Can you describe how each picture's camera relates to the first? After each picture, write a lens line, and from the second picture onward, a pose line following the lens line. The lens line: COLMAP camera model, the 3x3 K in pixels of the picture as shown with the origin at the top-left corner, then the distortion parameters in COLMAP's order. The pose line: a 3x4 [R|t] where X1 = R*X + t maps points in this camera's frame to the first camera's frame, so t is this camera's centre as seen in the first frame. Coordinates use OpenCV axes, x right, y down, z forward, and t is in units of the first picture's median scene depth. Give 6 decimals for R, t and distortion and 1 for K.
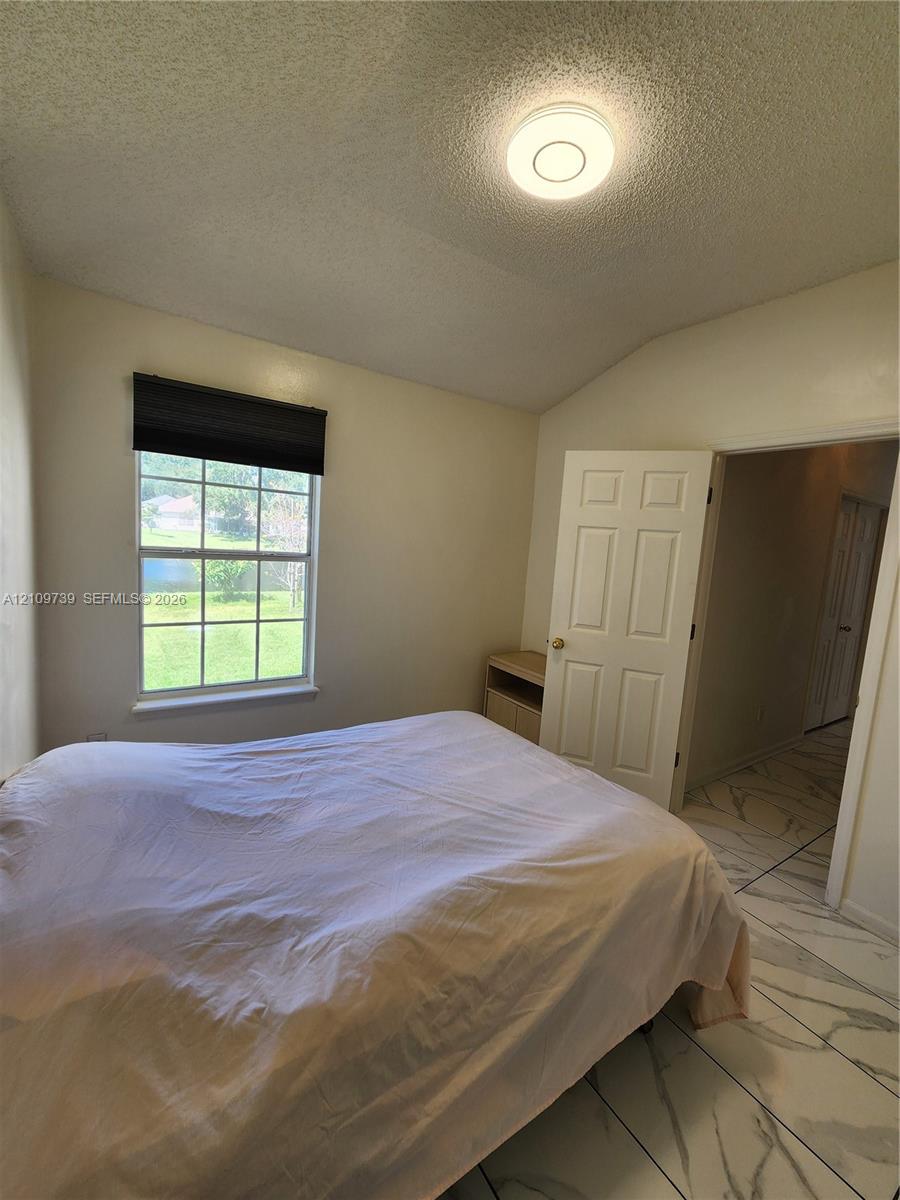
lens RADIAL K [[498.5, 0, 452.9], [0, 498.5, 598.3], [0, 0, 1]] dist [-0.000291, -0.000391]
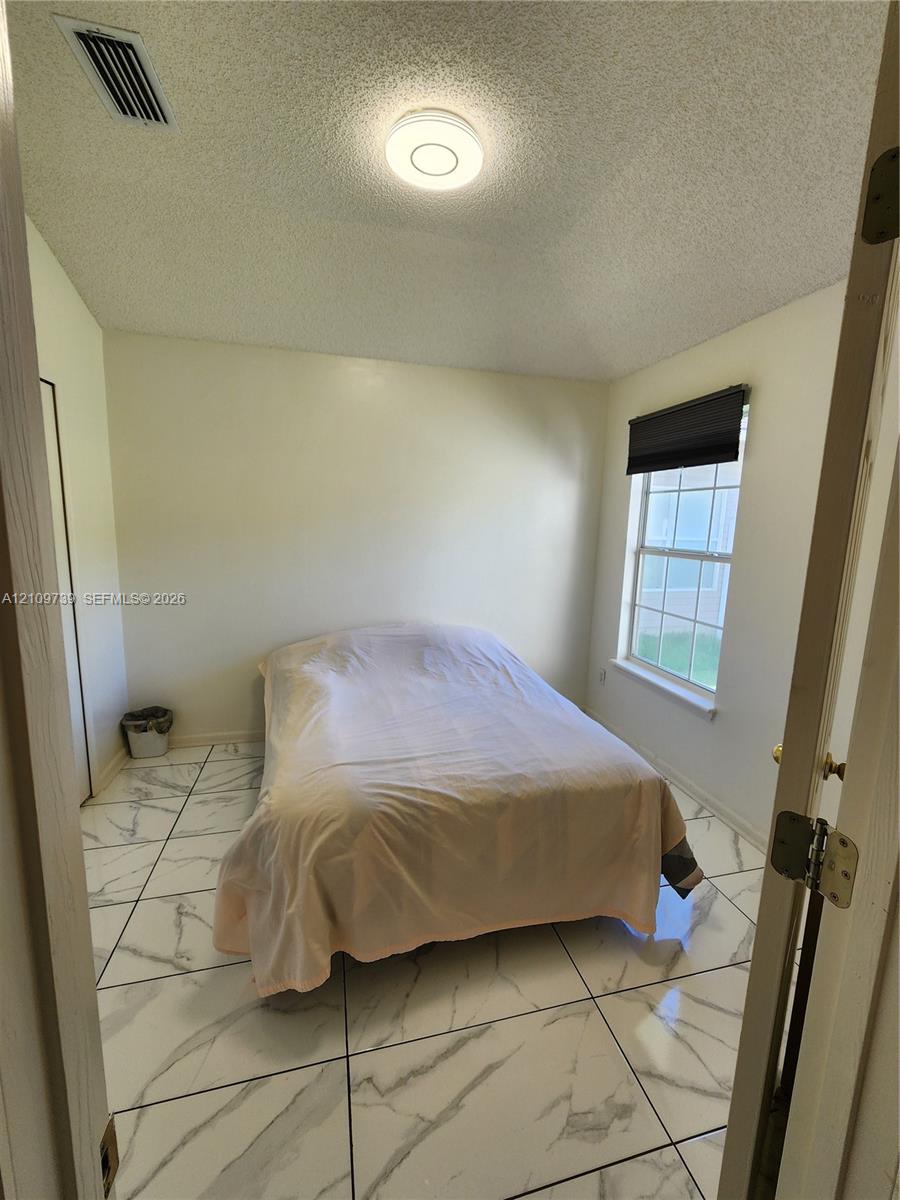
lens RADIAL K [[492.5, 0, 450.0], [0, 492.5, 600.0], [0, 0, 1]] dist [-0.000390, 0.000018]
pose [[-0.334689, 0.068362, -0.939846, 0.858869], [-0.167267, 0.977217, 0.130646, -0.051822], [0.927364, 0.200931, -0.315629, 1.047084]]
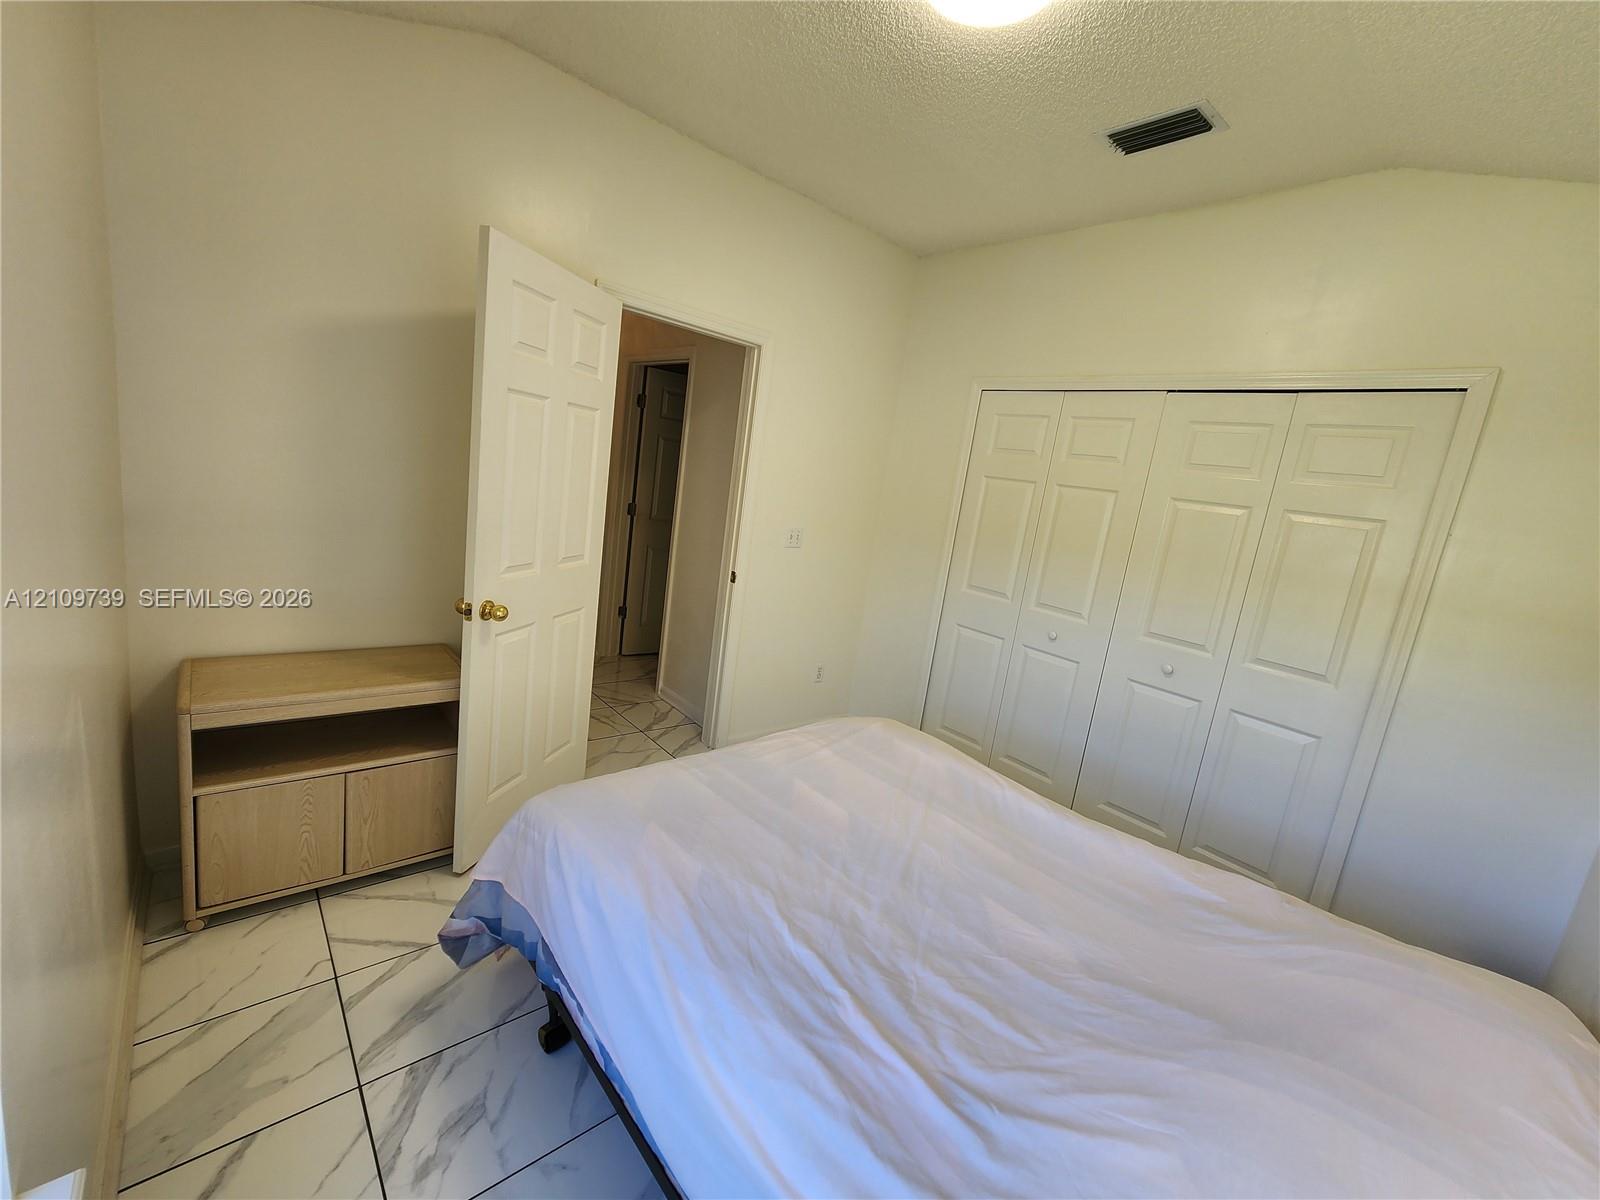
lens RADIAL K [[664.7, 0, 803.3], [0, 664.7, 592.2], [0, 0, 1]] dist [-0.000291, -0.000391]
pose [[-0.122257, -0.263153, 0.956976, -0.648312], [-0.024124, 0.964712, 0.262199, -0.158105], [-0.992205, 0.008969, -0.124291, 0.949933]]
